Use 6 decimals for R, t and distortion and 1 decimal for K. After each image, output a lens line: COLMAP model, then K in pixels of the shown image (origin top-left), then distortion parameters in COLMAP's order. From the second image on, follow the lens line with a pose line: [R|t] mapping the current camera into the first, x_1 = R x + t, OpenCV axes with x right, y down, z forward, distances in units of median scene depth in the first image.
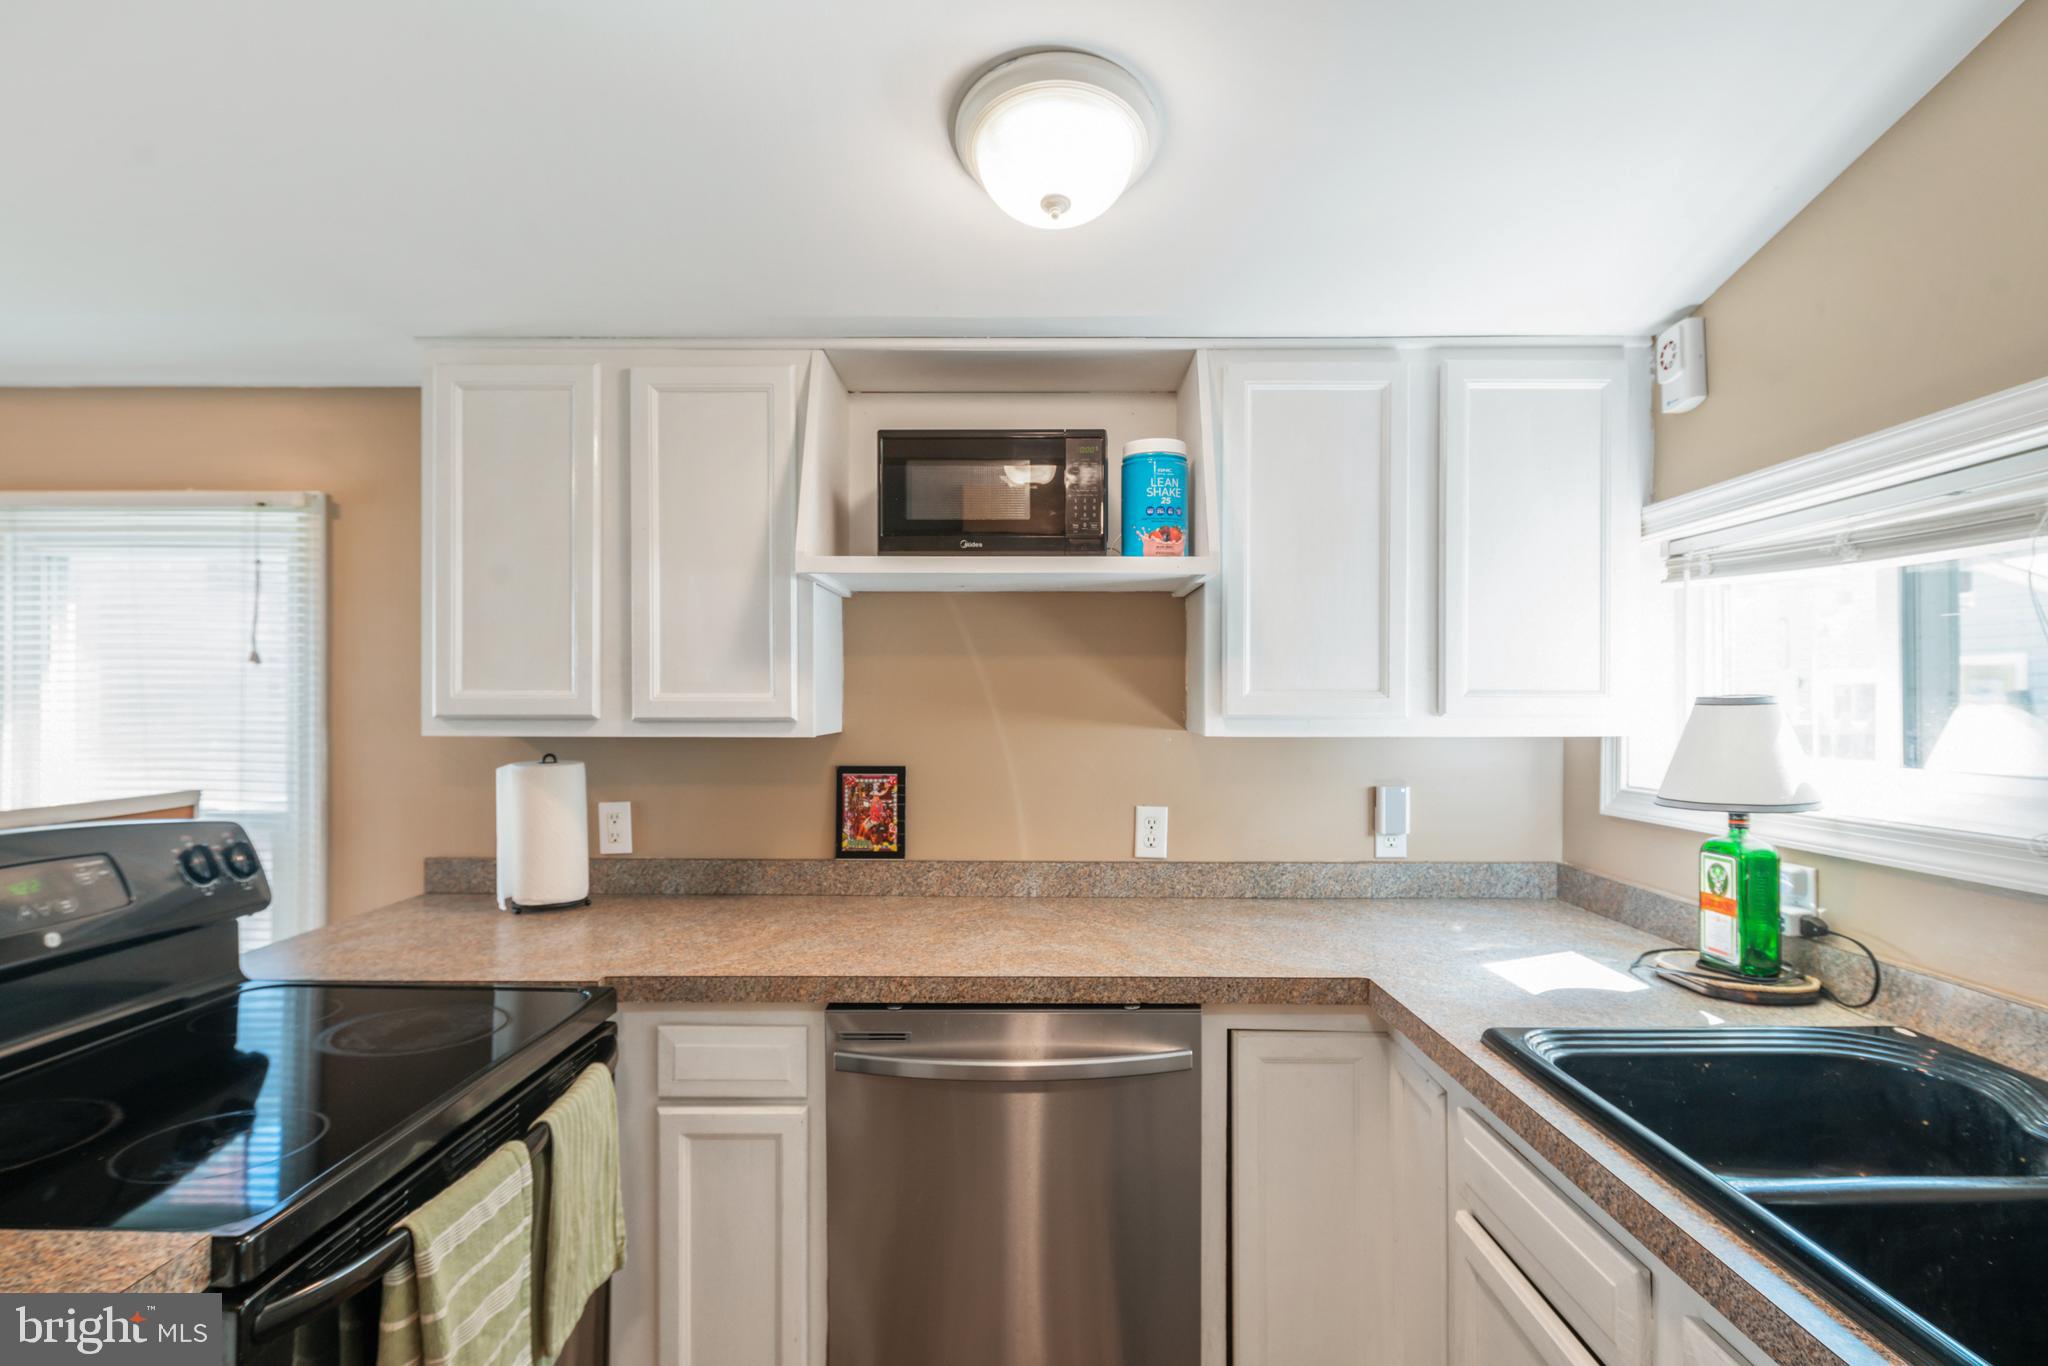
lens RADIAL K [[1028.0, 0, 1030.3], [0, 1028.0, 702.7], [0, 0, 1]] dist [-0.000709, -0.000649]
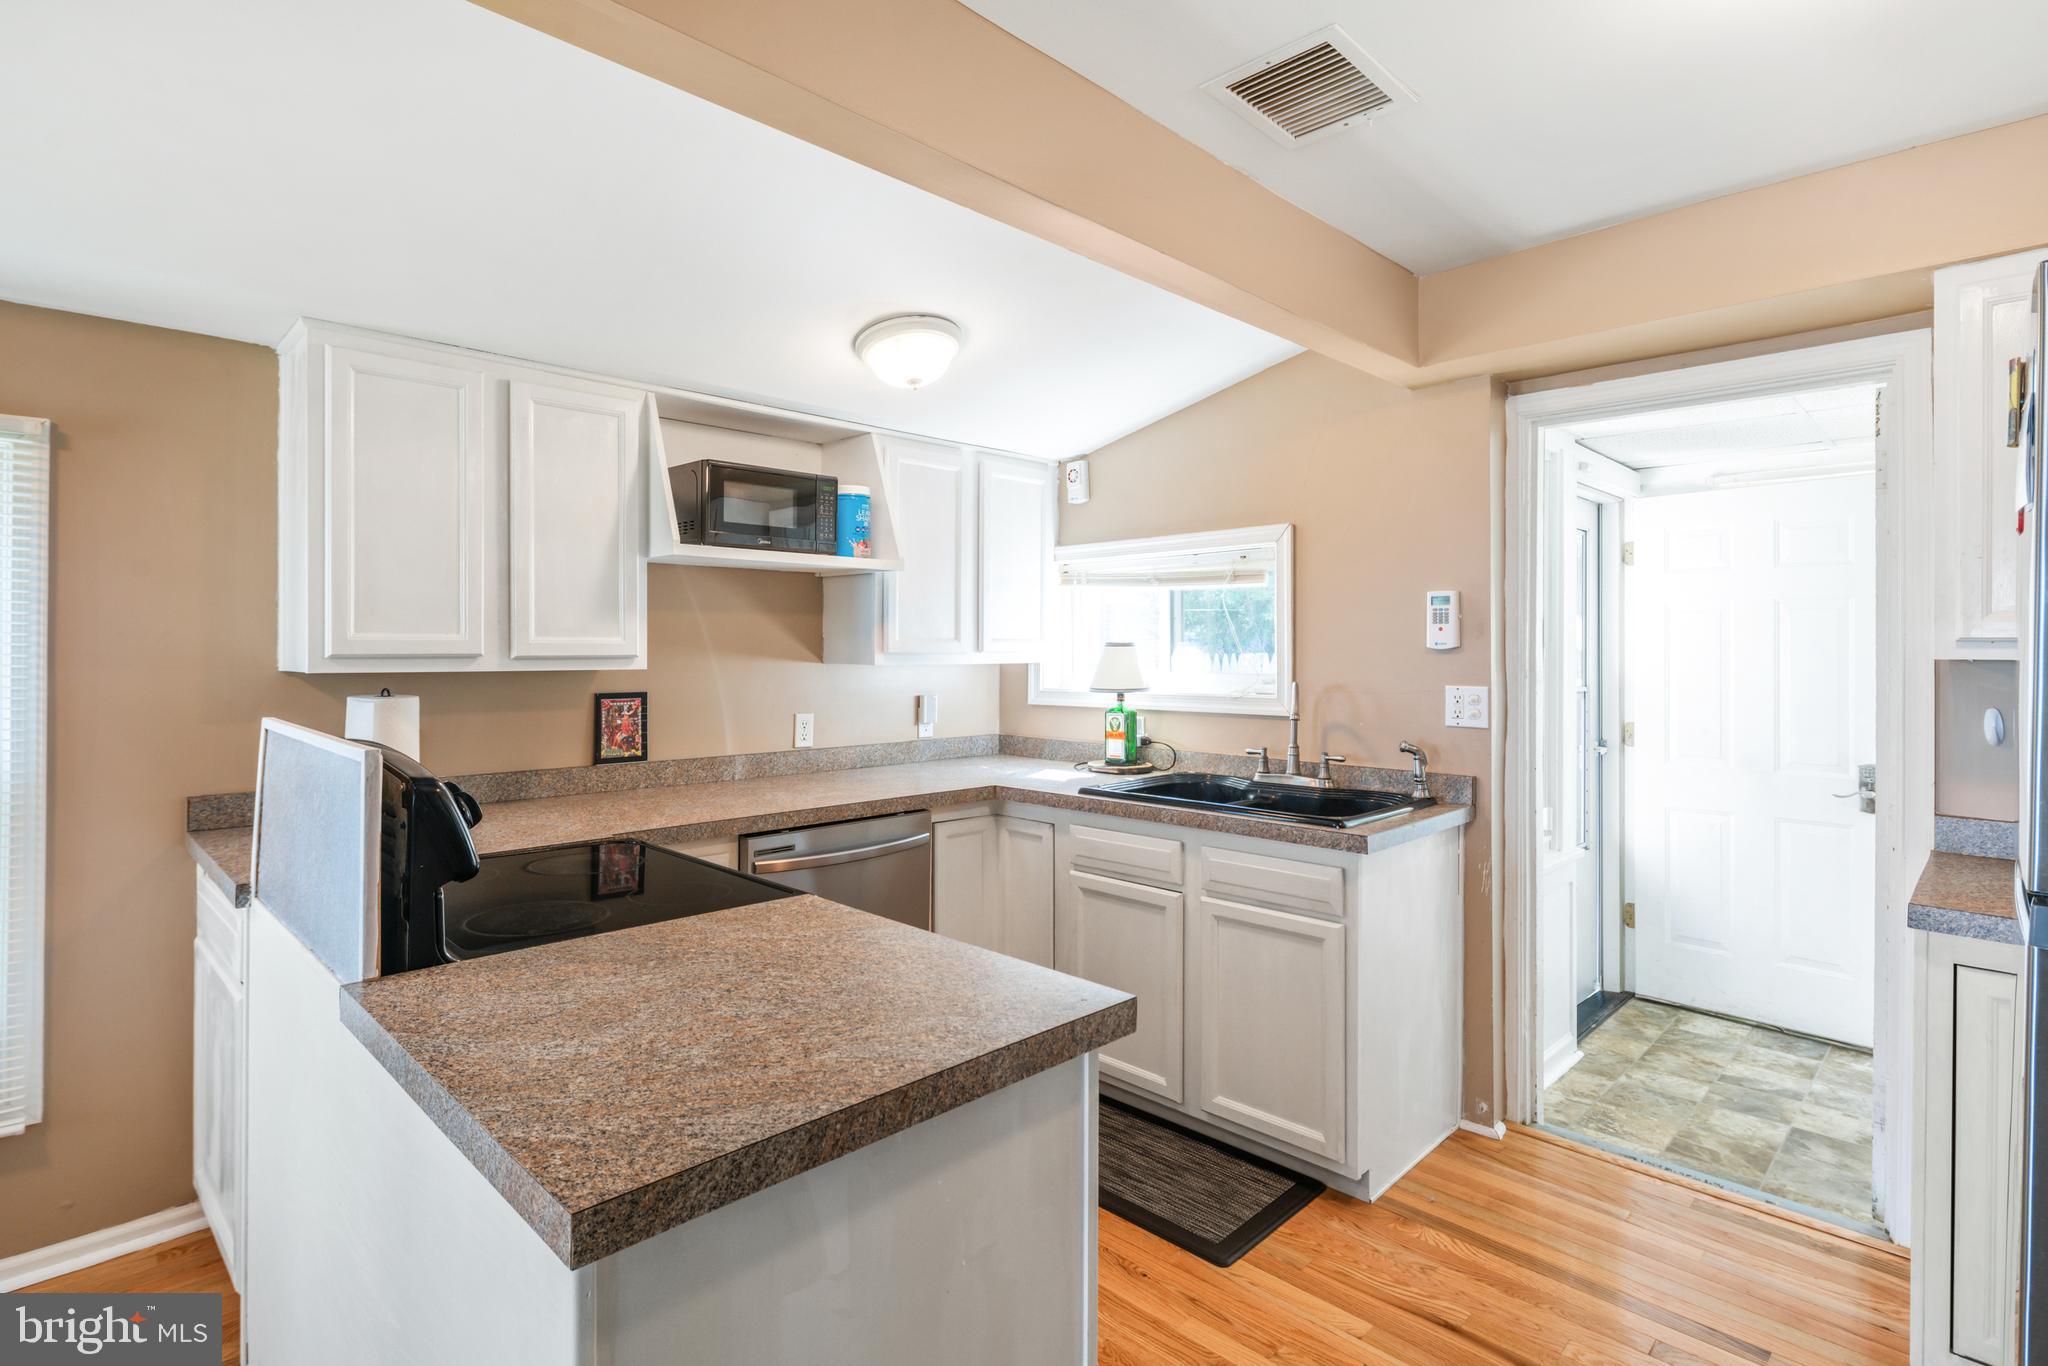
lens RADIAL K [[1004.0, 0, 1021.5], [0, 1004.0, 651.0], [0, 0, 1]] dist [-0.001912, -0.000737]
pose [[0.707719, -0.002126, 0.706490, -0.811646], [0.000737, 0.999997, 0.002270, 0.006004], [-0.706493, -0.001086, 0.707719, -0.321324]]
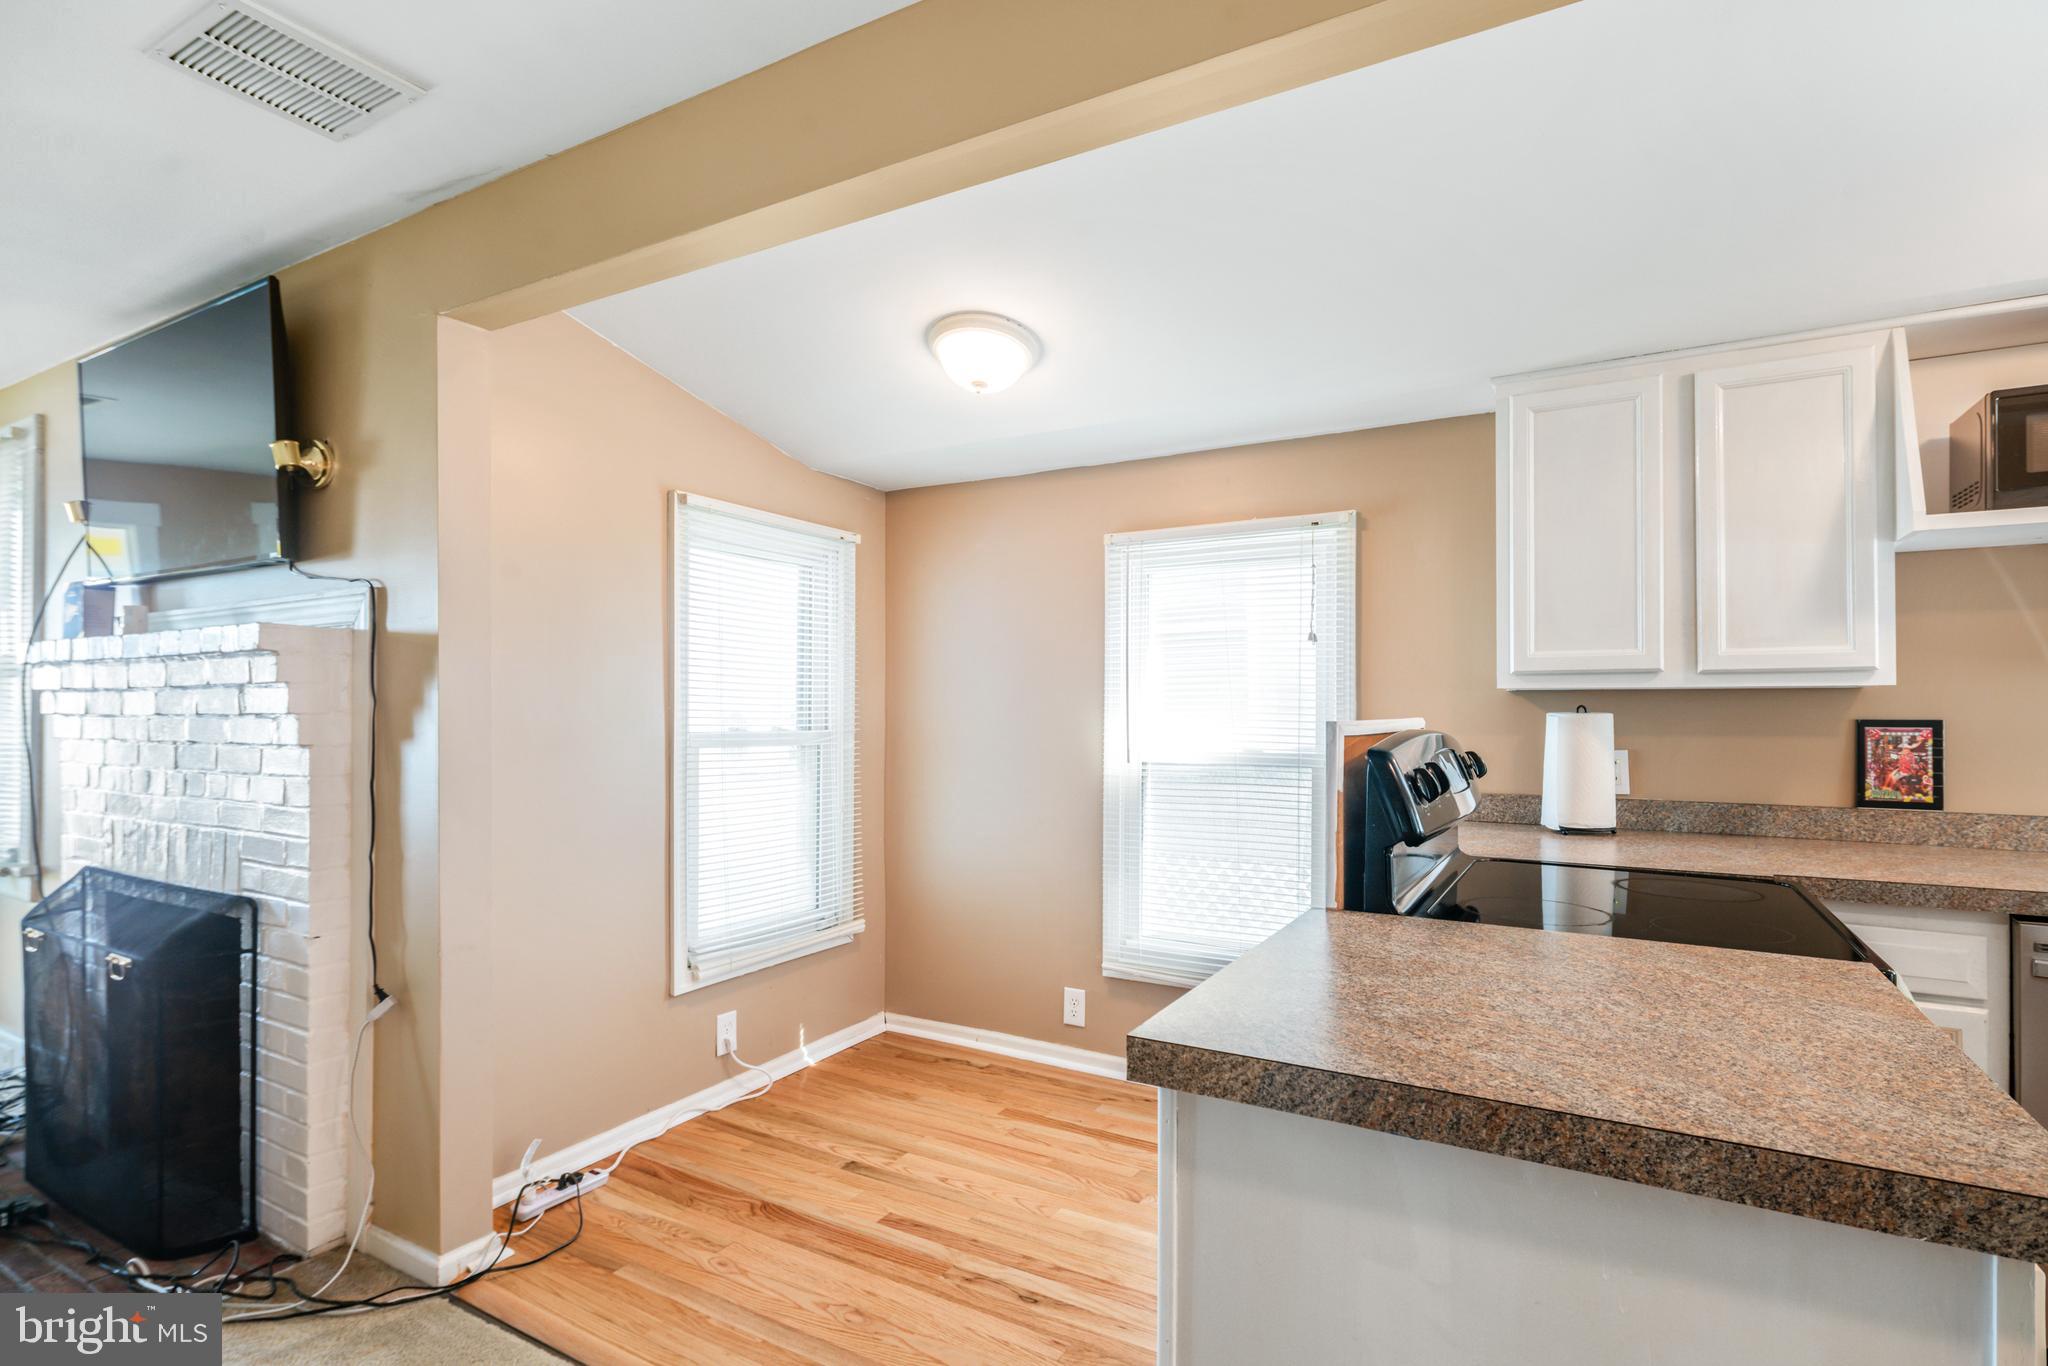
lens RADIAL K [[1011.2, 0, 1020.4], [0, 1011.2, 703.8], [0, 0, 1]] dist [-0.001780, -0.001358]
pose [[0.864524, -0.006027, -0.502555, -0.473294], [0.001347, 0.999952, -0.009674, 0.062302], [0.502589, 0.007686, 0.864491, -0.380679]]
